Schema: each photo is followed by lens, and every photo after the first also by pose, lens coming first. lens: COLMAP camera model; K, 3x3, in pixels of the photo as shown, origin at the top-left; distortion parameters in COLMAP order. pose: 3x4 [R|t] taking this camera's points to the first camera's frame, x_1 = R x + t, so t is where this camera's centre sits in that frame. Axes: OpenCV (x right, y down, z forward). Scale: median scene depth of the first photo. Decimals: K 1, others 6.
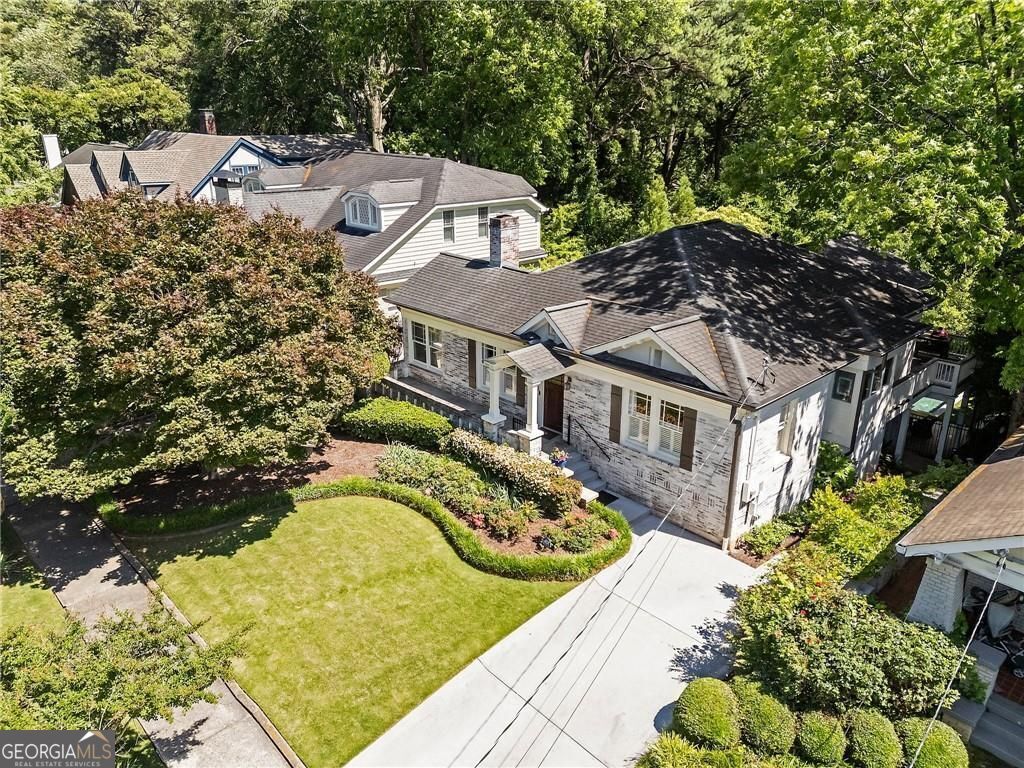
lens RADIAL K [[750.9, 0, 507.0], [0, 750.9, 381.0], [0, 0, 1]] dist [0.072608, -0.077265]
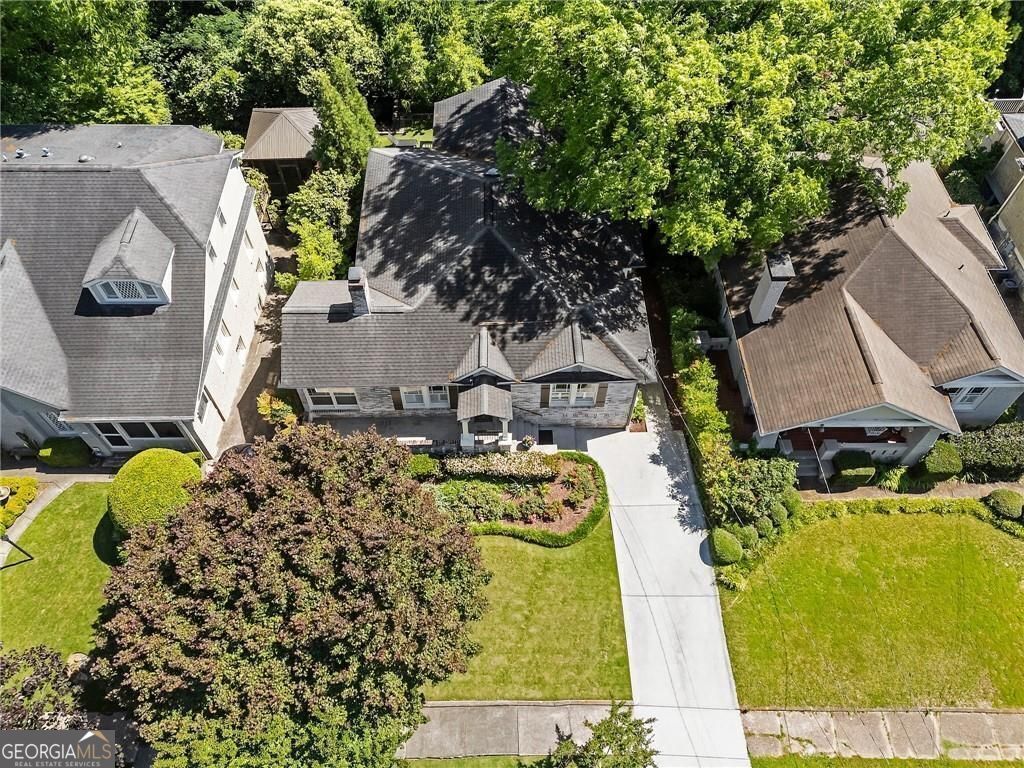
lens RADIAL K [[750.9, 0, 507.0], [0, 750.9, 381.0], [0, 0, 1]] dist [0.072608, -0.077265]
pose [[0.677906, -0.600001, 0.424785, -0.586351], [0.244647, 0.729012, 0.639288, -1.068970], [-0.693247, -0.329455, 0.640990, 0.135025]]
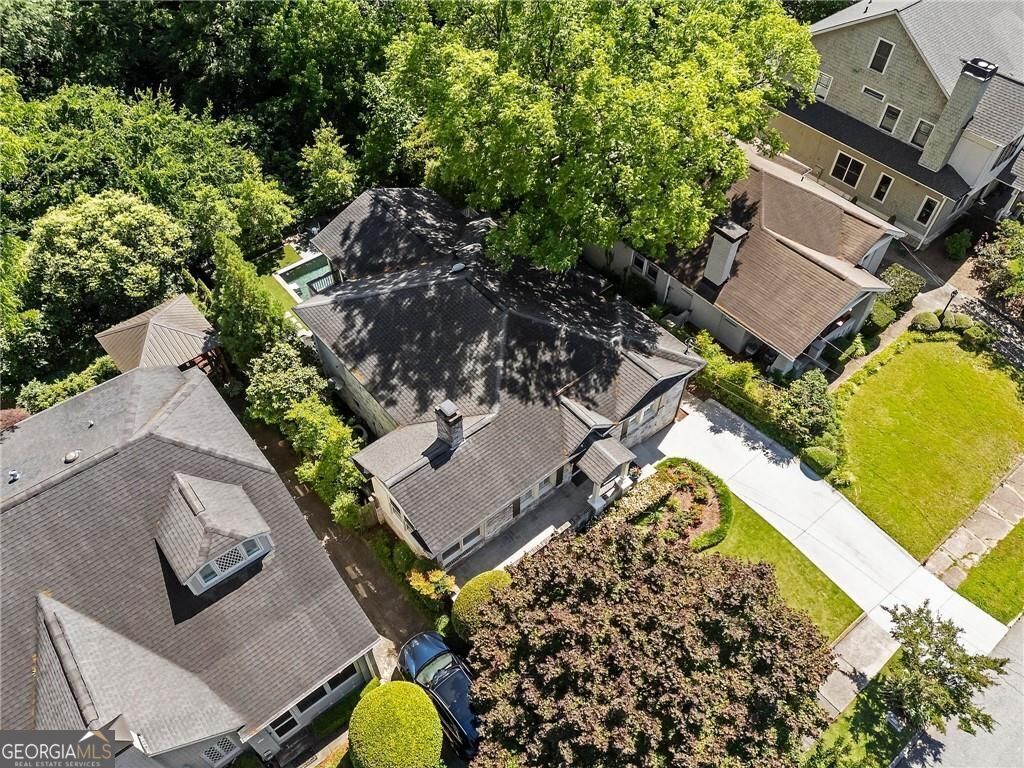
lens RADIAL K [[750.9, 0, 507.0], [0, 750.9, 381.0], [0, 0, 1]] dist [0.072608, -0.077265]
pose [[0.081342, -0.765456, 0.638326, -0.904788], [0.330562, 0.624917, 0.707253, -1.362256], [-0.940272, 0.153477, 0.303863, 0.850855]]
